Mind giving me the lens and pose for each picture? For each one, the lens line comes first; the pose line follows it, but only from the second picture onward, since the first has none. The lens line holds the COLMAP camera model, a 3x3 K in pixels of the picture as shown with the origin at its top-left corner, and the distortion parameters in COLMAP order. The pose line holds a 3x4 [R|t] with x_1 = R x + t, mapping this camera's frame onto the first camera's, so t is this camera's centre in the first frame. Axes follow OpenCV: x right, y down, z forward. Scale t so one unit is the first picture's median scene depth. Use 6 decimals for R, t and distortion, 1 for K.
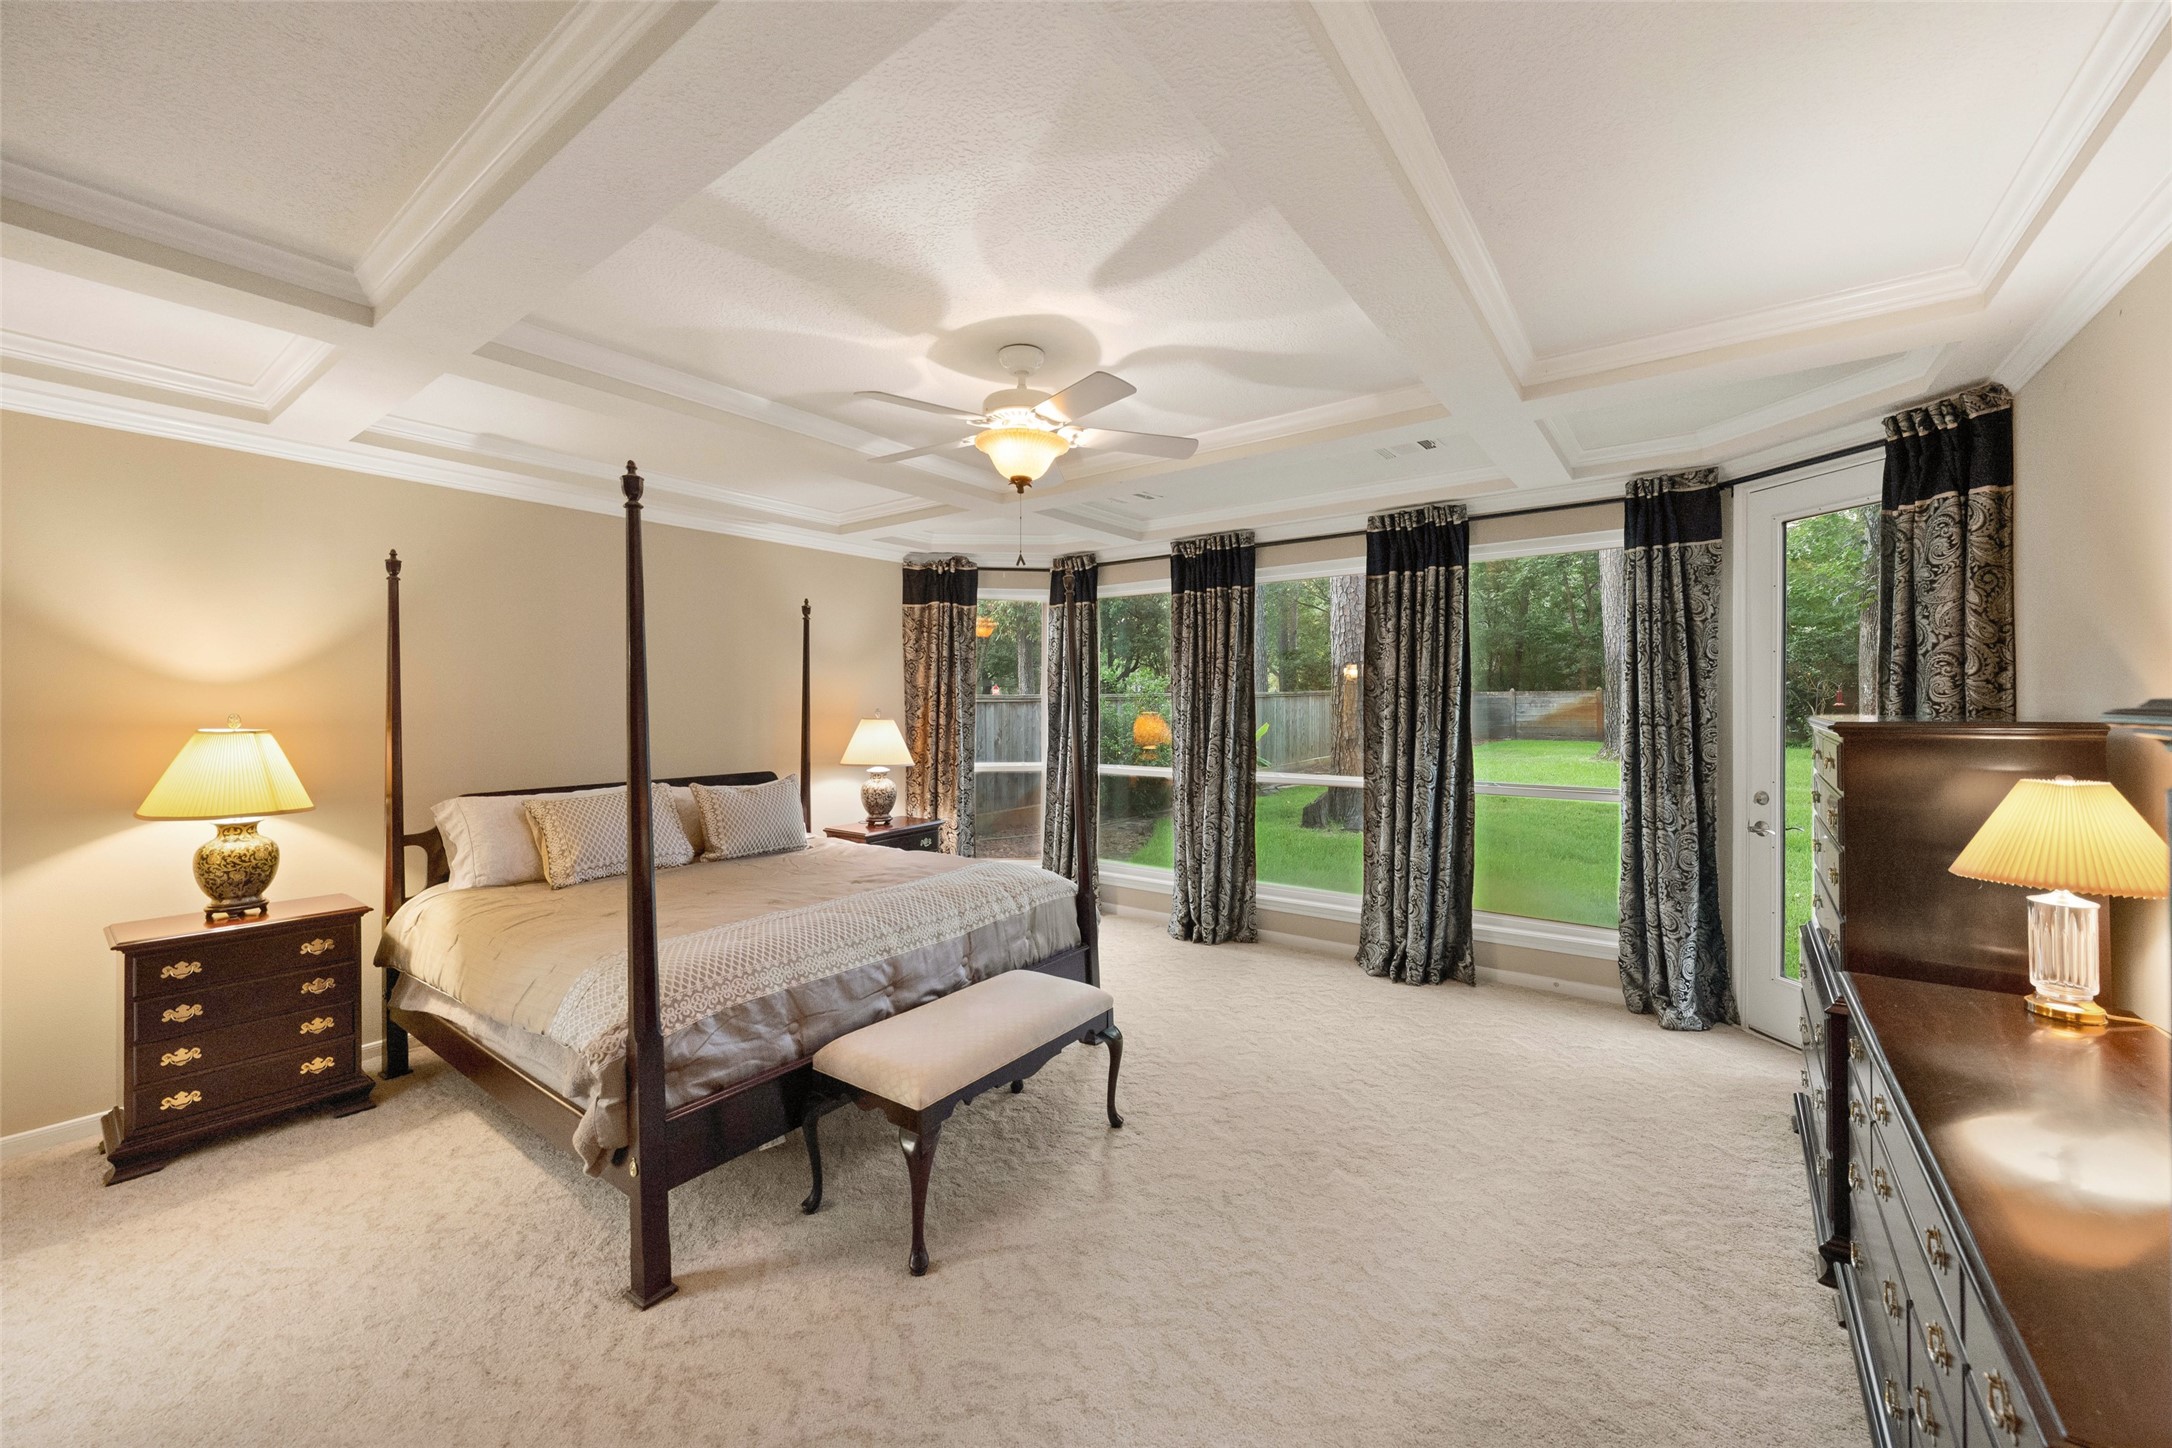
lens RADIAL K [[853.3, 0, 1076.0], [0, 853.3, 709.2], [0, 0, 1]] dist [-0.001141, -0.000162]
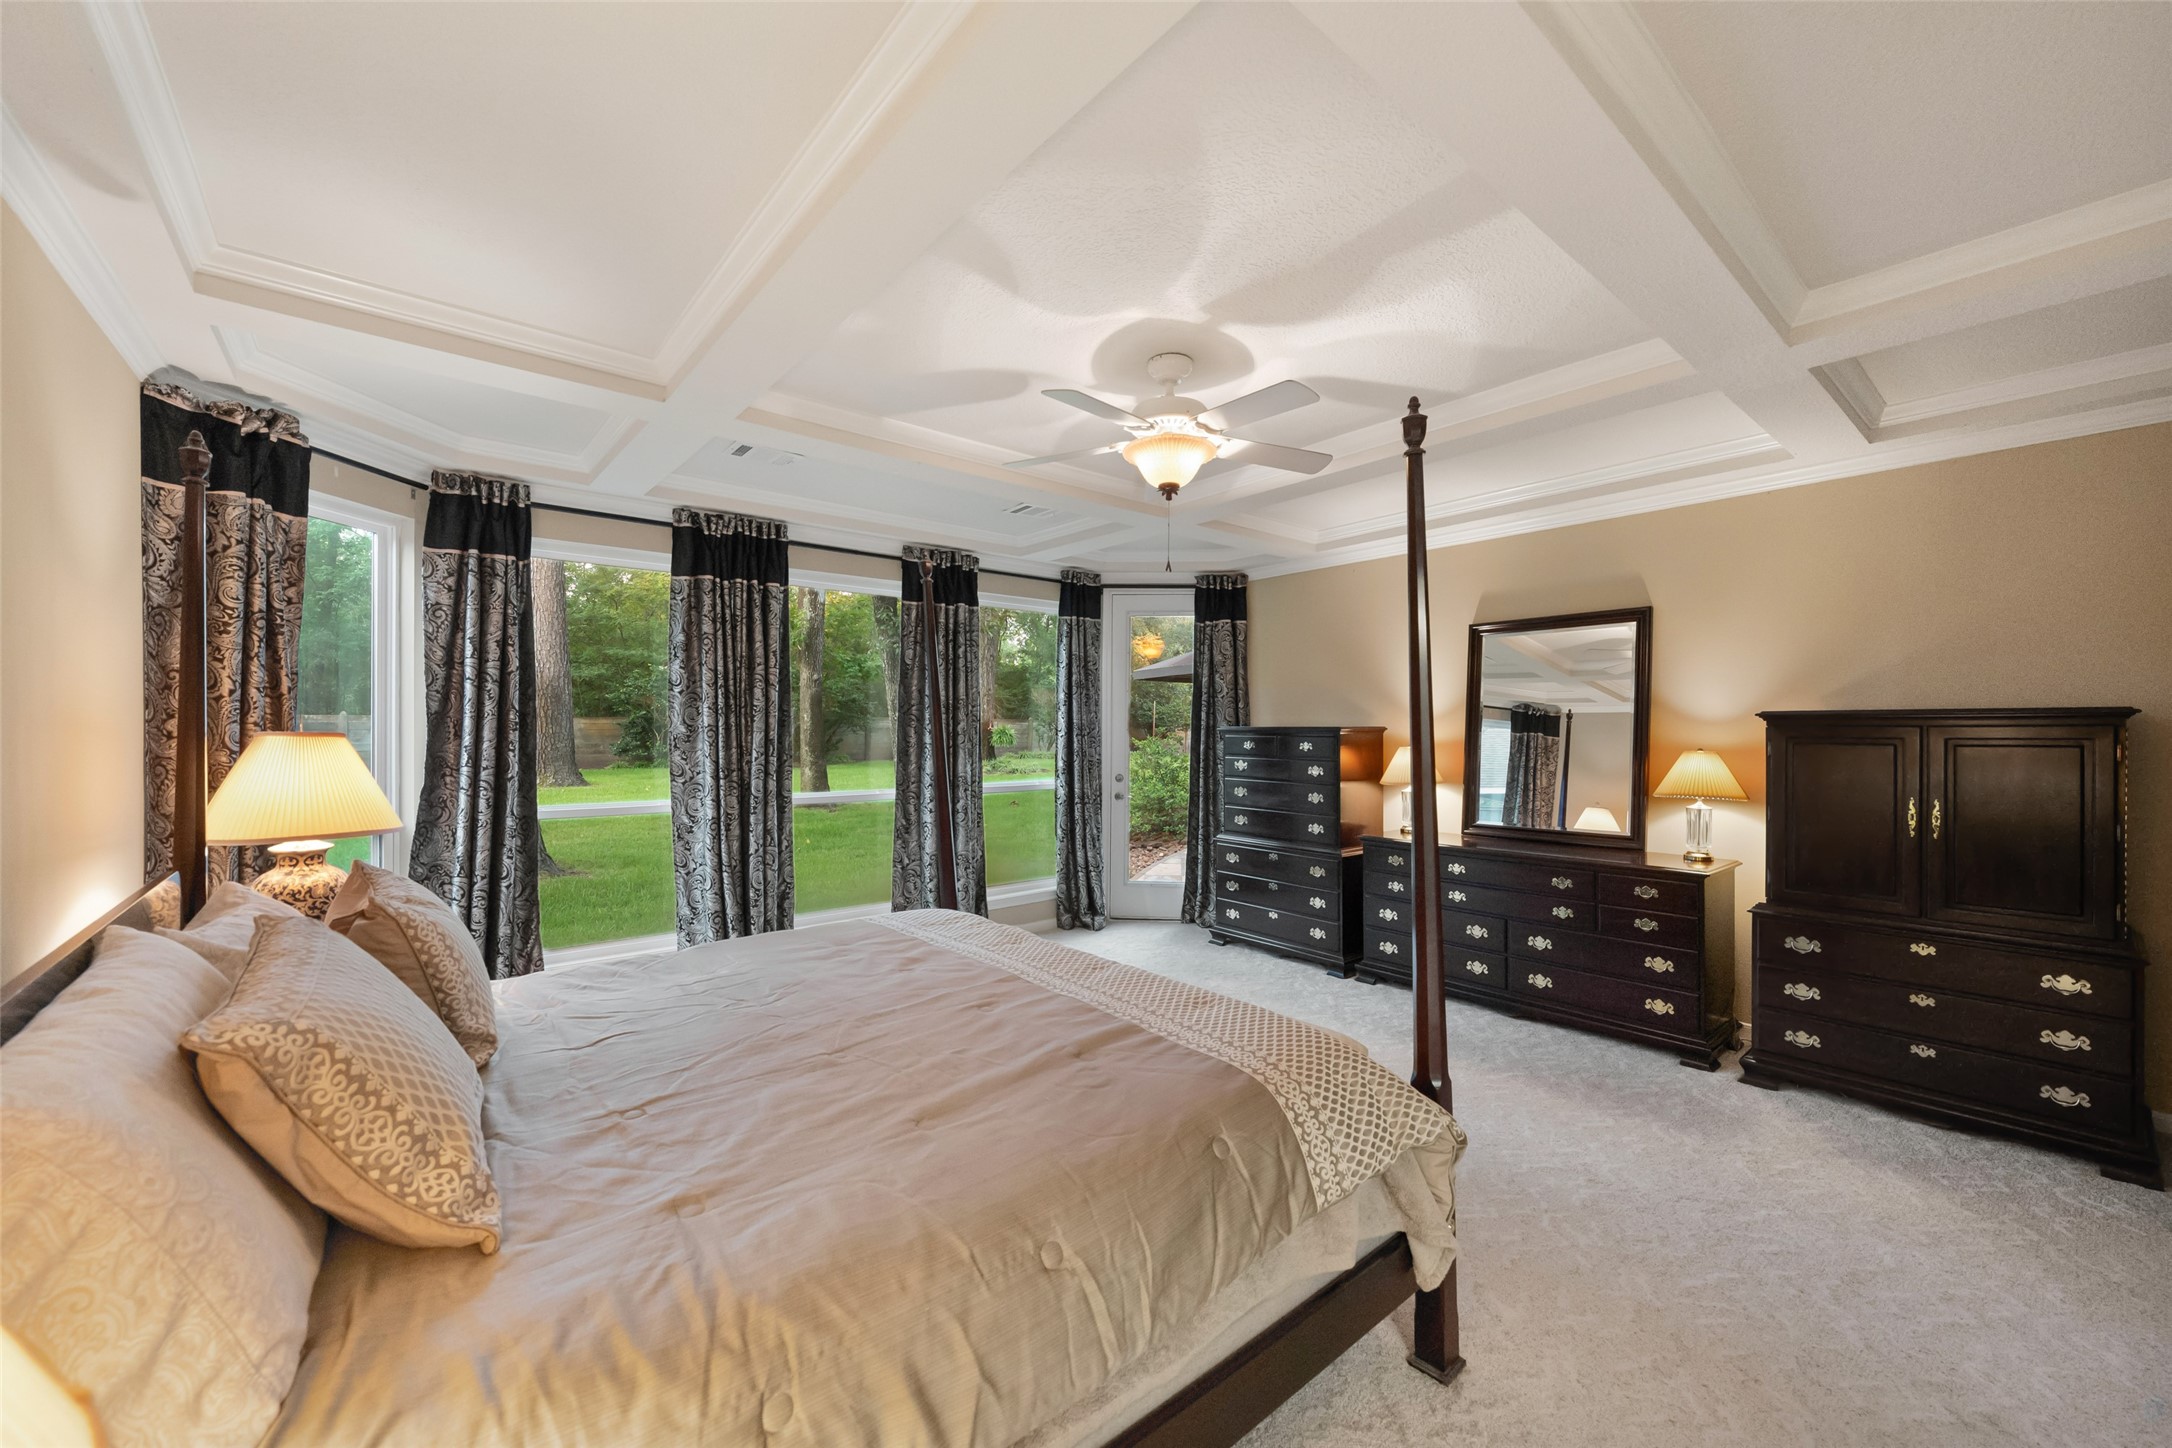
lens RADIAL K [[853.3, 0, 1078.0], [0, 853.3, 731.2], [0, 0, 1]] dist [-0.001141, -0.000162]
pose [[0.202931, -0.011220, 0.979129, -0.746673], [-0.004343, 0.999914, 0.012358, -0.006877], [-0.979183, -0.006761, 0.202865, 0.643767]]
